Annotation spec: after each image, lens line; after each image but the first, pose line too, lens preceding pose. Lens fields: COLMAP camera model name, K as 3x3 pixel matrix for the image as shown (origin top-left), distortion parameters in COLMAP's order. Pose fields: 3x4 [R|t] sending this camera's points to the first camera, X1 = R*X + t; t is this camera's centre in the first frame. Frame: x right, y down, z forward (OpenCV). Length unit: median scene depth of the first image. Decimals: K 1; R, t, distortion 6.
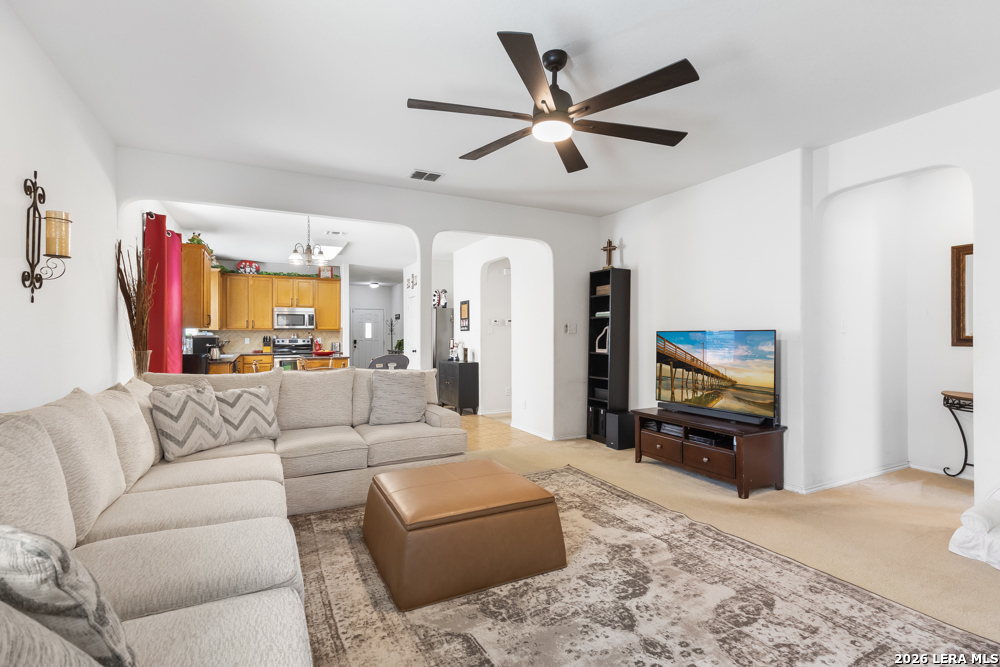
lens RADIAL K [[463.2, 0, 500.0], [0, 463.2, 333.5], [0, 0, 1]] dist [0.007202, 0.000238]
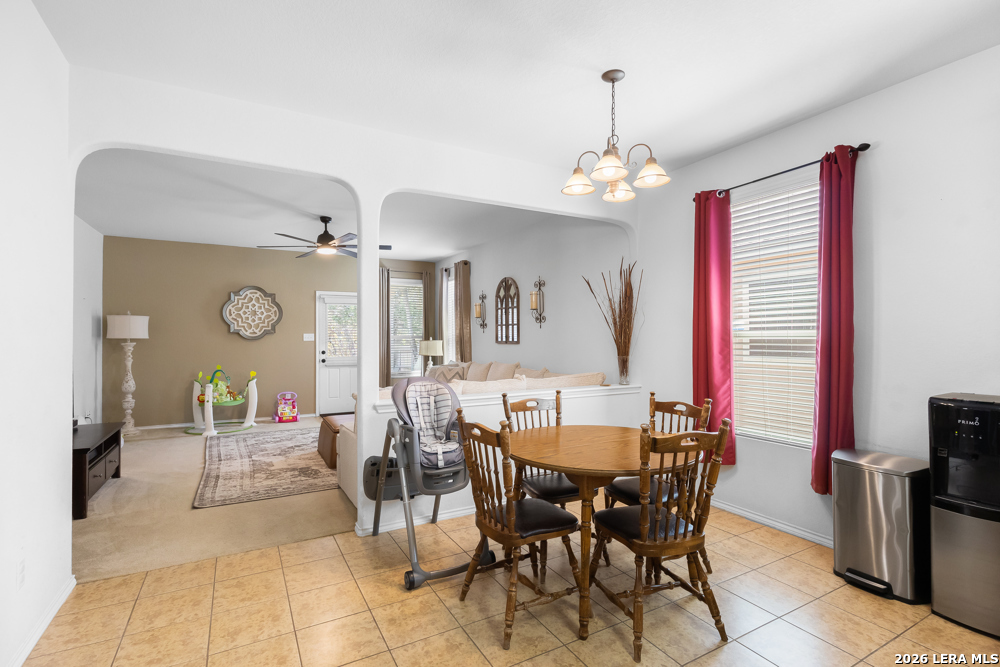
lens RADIAL K [[462.4, 0, 505.6], [0, 462.4, 335.9], [0, 0, 1]] dist [-0.001088, 0.000322]
pose [[-0.998595, 0.004784, -0.052766, -0.484443], [0.005149, 0.999964, -0.006782, -0.008026], [0.052732, -0.007044, -0.998584, 2.510958]]
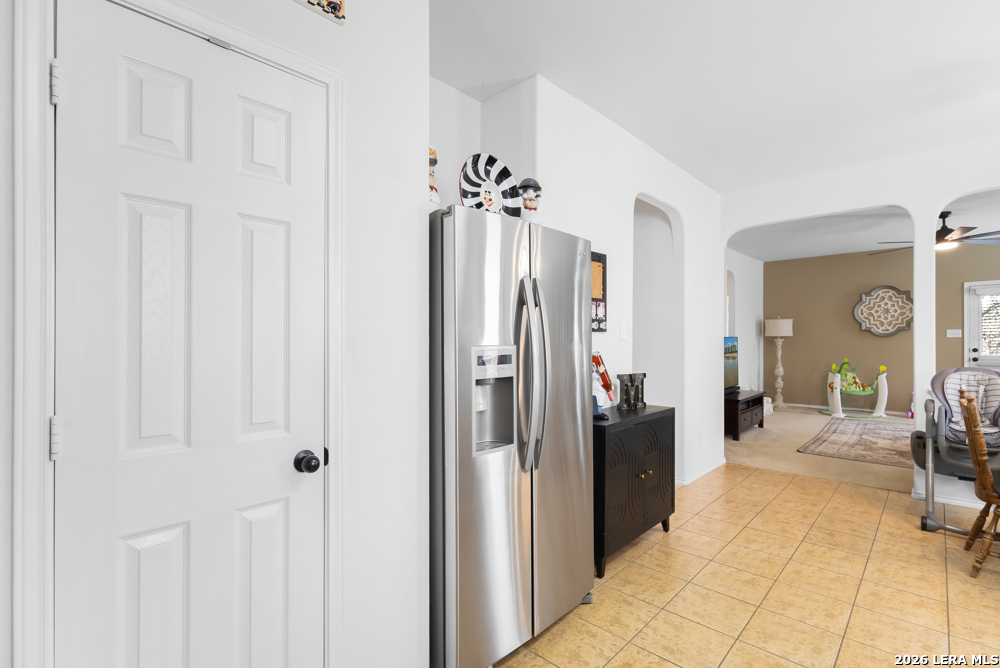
lens RADIAL K [[481.4, 0, 503.7], [0, 481.4, 339.7], [0, 0, 1]] dist [0.012141, 0.000043]
pose [[-0.357057, 0.006182, 0.934062, -1.007473], [0.005092, 0.999976, -0.004672, 0.007057], [-0.934069, 0.003088, -0.357080, 2.922329]]
